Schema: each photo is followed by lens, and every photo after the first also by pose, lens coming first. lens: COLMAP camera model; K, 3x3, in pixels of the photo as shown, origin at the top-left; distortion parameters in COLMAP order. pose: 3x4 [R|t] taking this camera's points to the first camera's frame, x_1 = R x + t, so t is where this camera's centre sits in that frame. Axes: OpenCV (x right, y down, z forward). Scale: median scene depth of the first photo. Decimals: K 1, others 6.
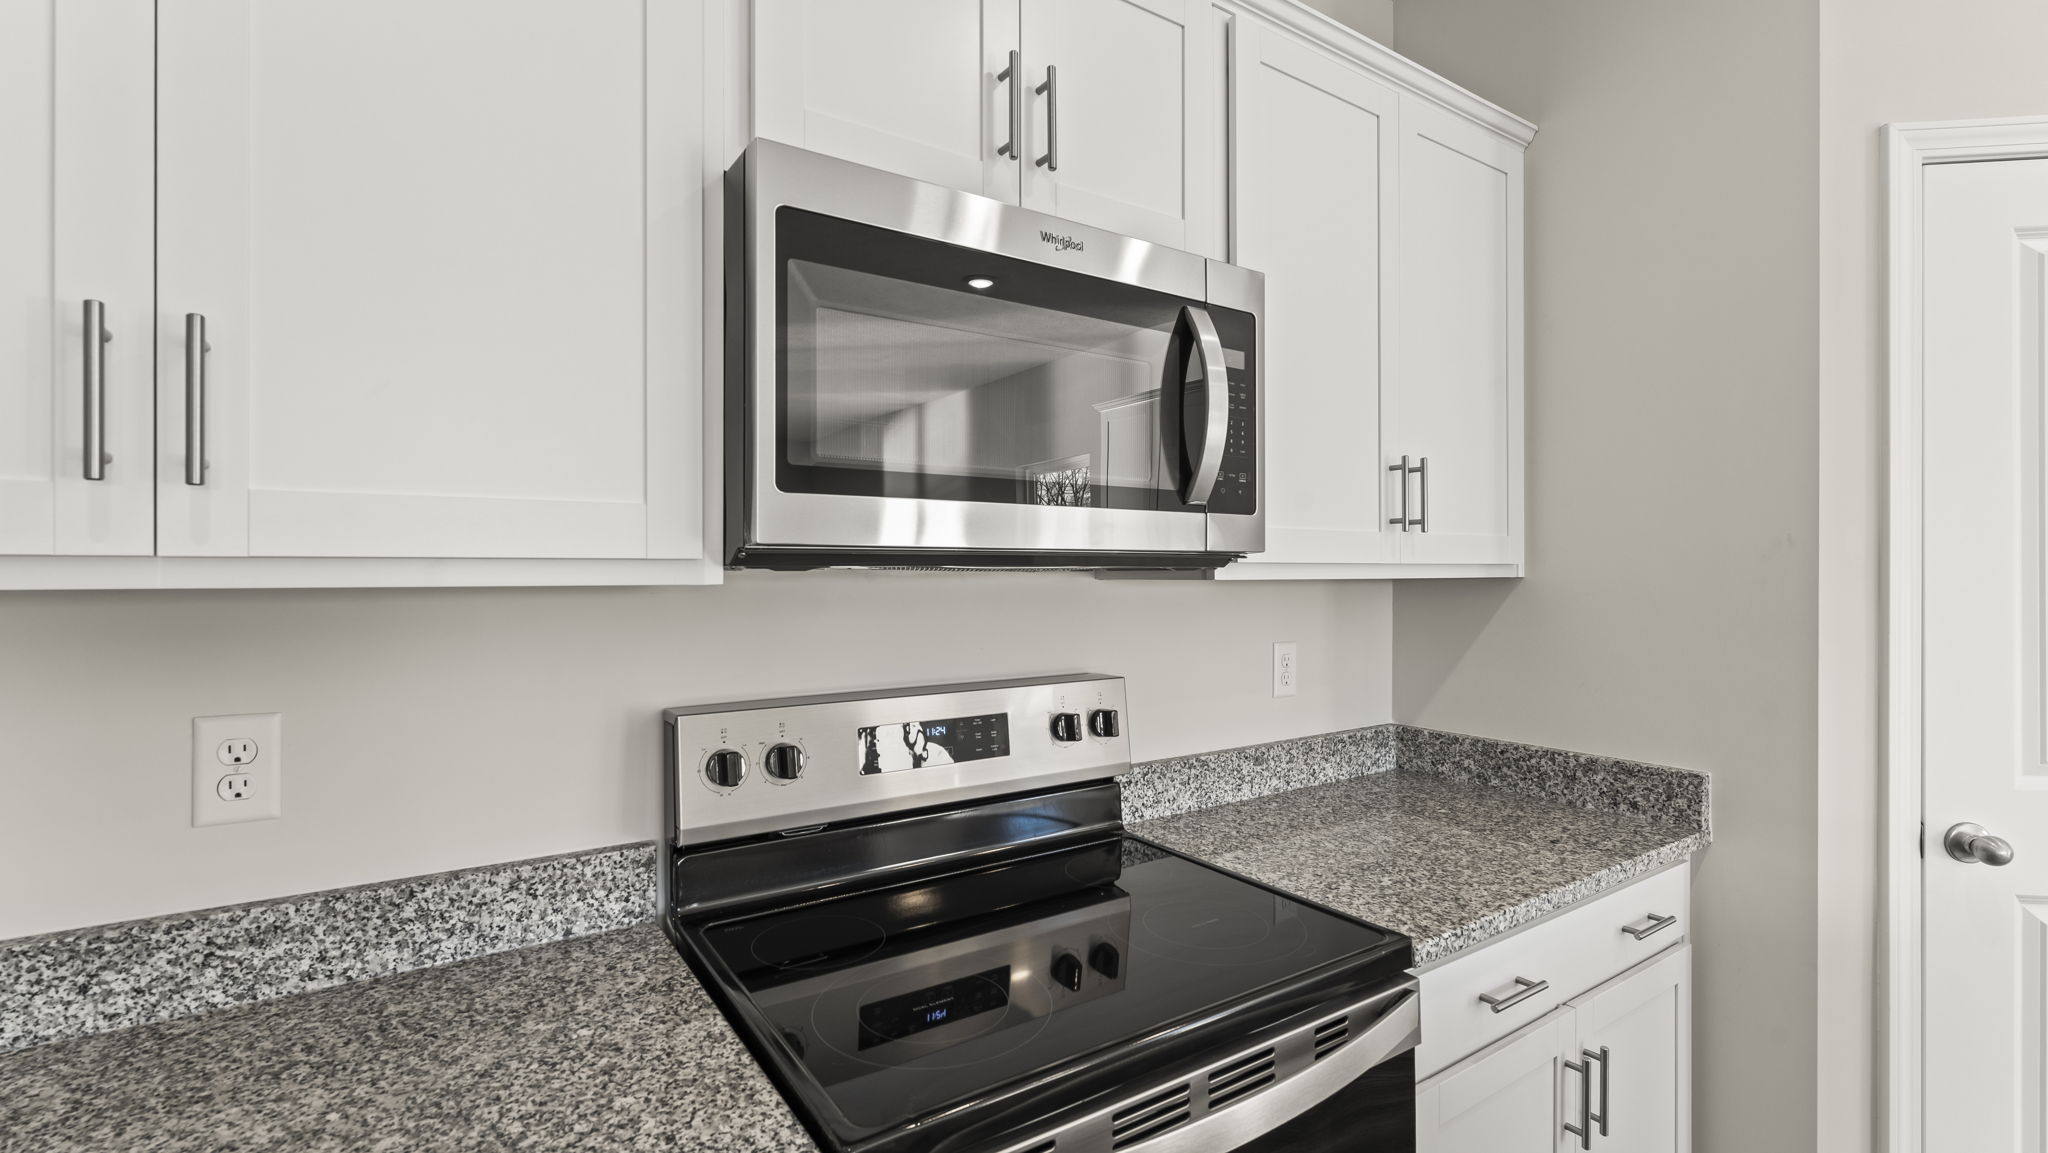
lens RADIAL K [[909.7, 0, 1021.3], [0, 909.7, 576.5], [0, 0, 1]] dist [0.000096, -0.000346]
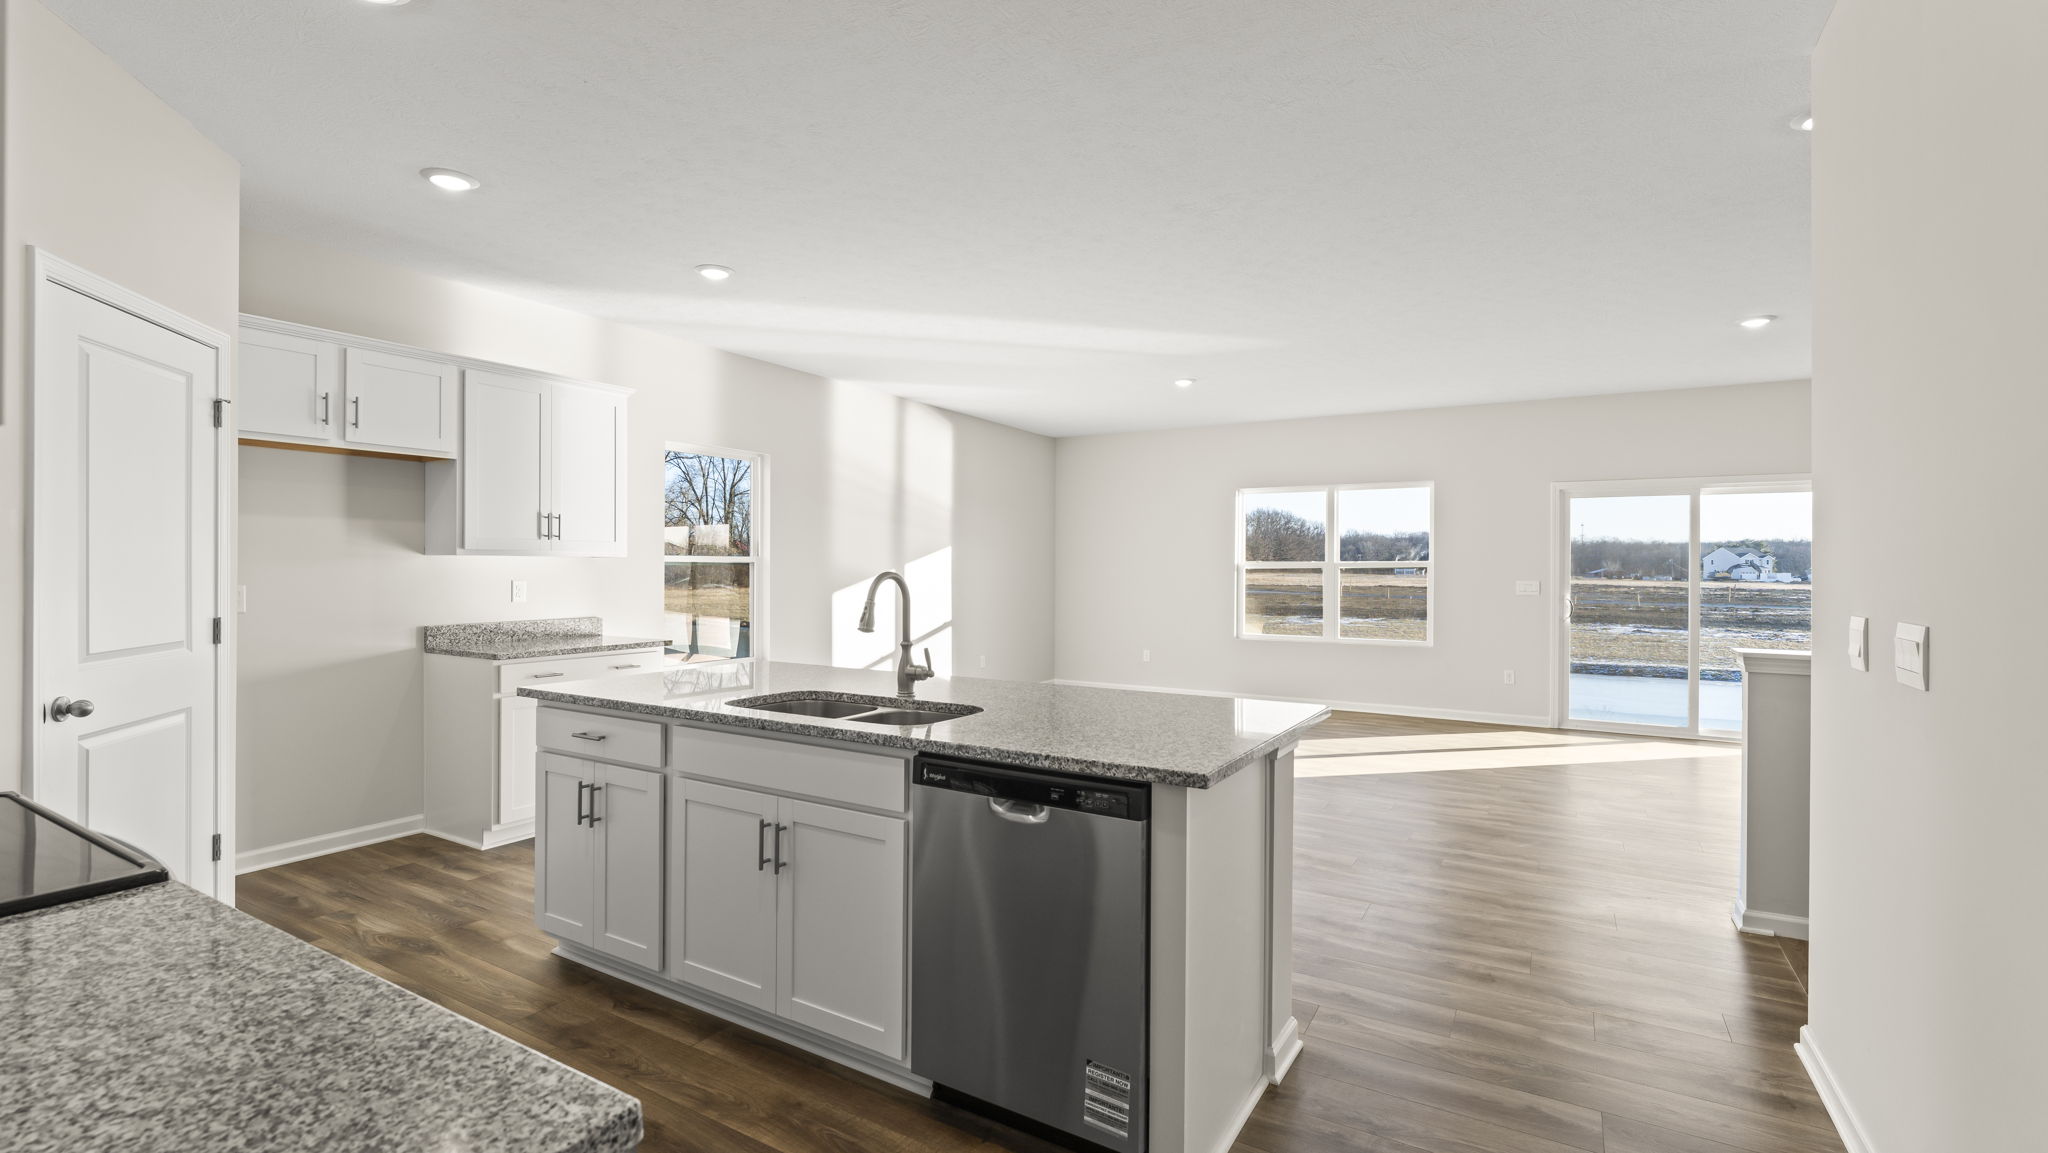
lens RADIAL K [[909.7, 0, 1020.7], [0, 909.7, 566.4], [0, 0, 1]] dist [0.000096, -0.000346]
pose [[-0.421333, -0.001271, 0.906905, -1.369661], [0.002097, 0.999995, 0.002376, 0.050113], [-0.906903, 0.002903, -0.421329, 0.173658]]
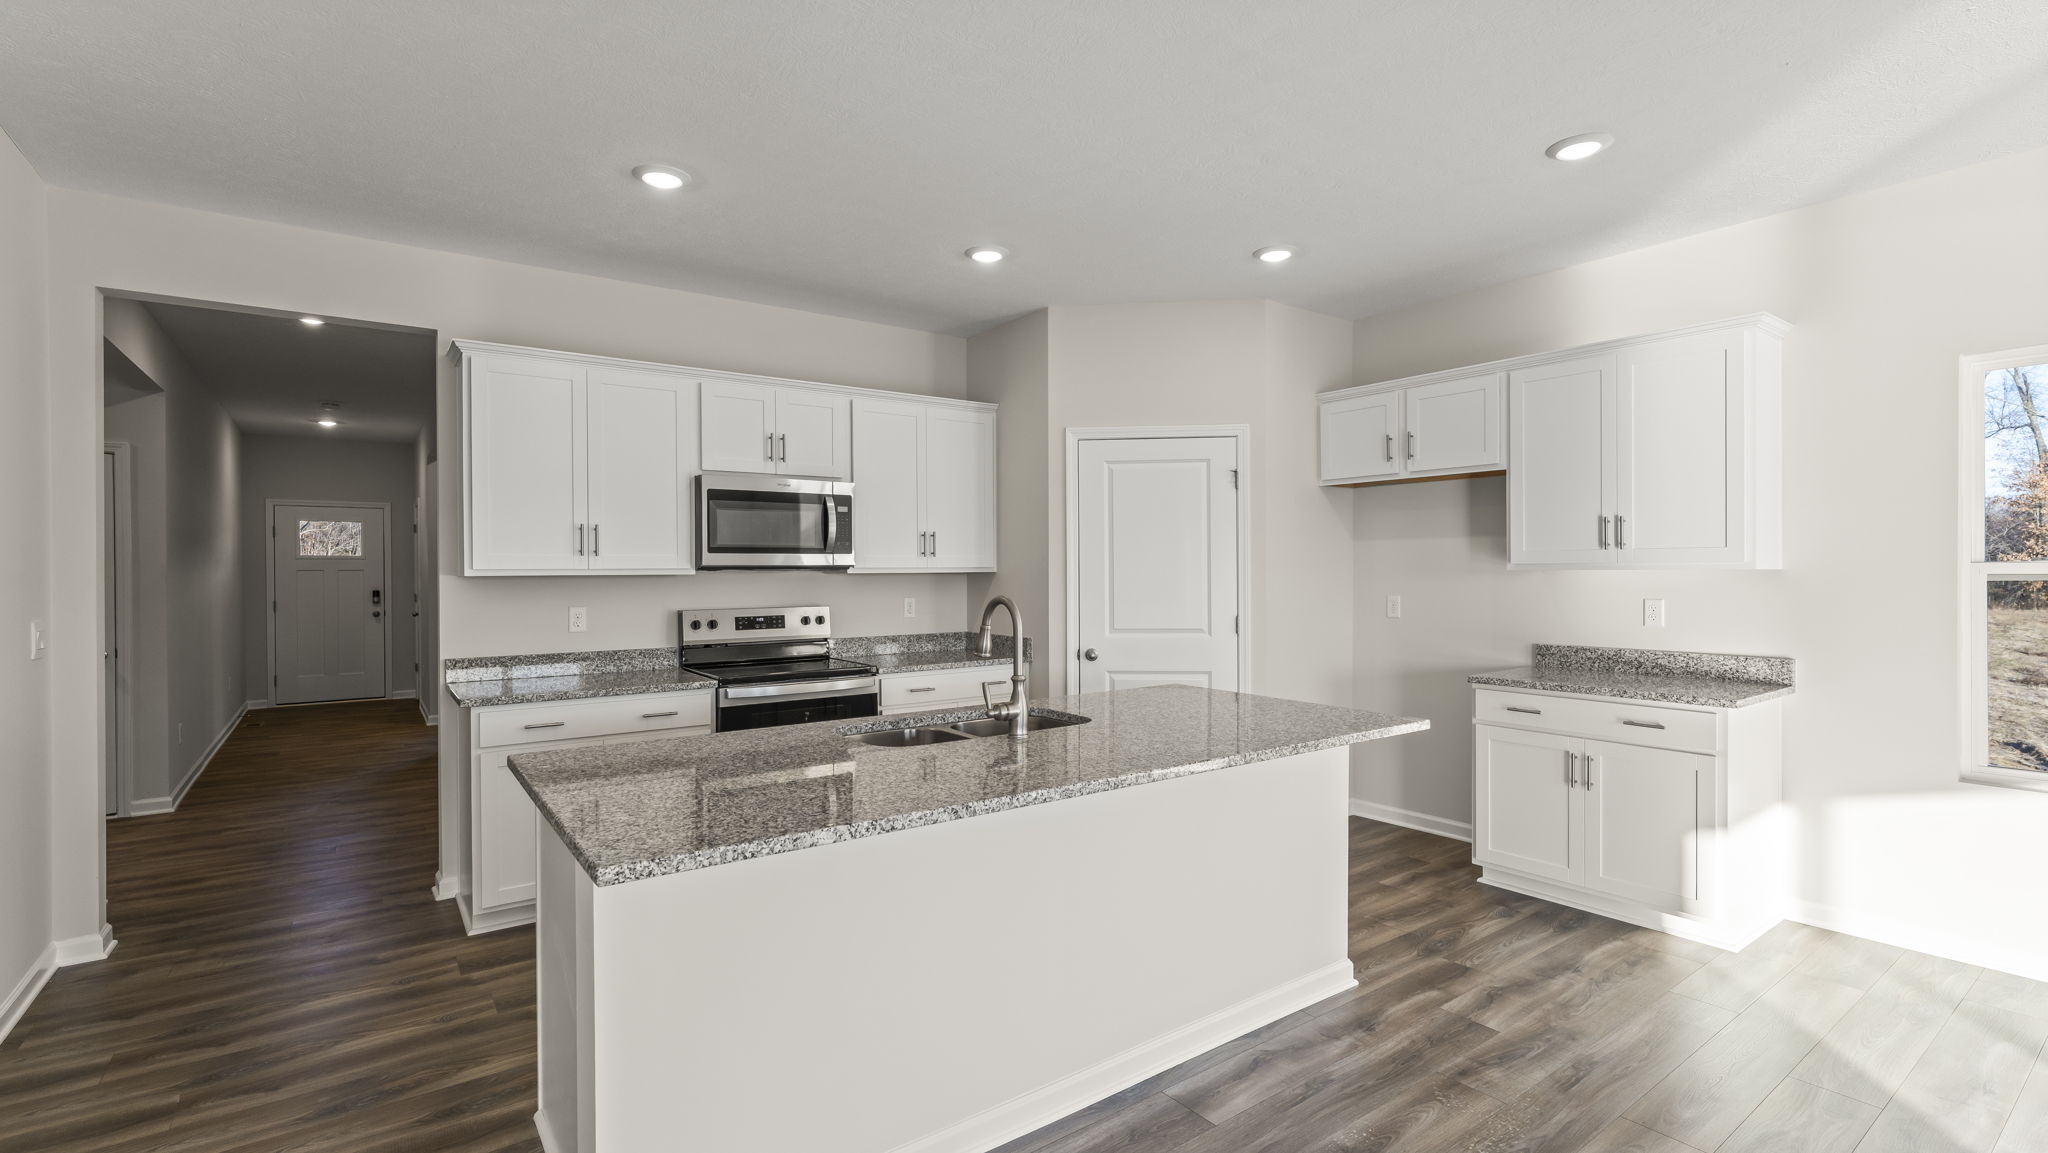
lens RADIAL K [[909.7, 0, 1013.4], [0, 909.7, 577.9], [0, 0, 1]] dist [0.000096, -0.000346]
pose [[0.999568, -0.006263, 0.028729, 0.820635], [0.006252, 0.999980, 0.000482, 0.025553], [-0.028732, -0.000302, 0.999587, -2.609278]]
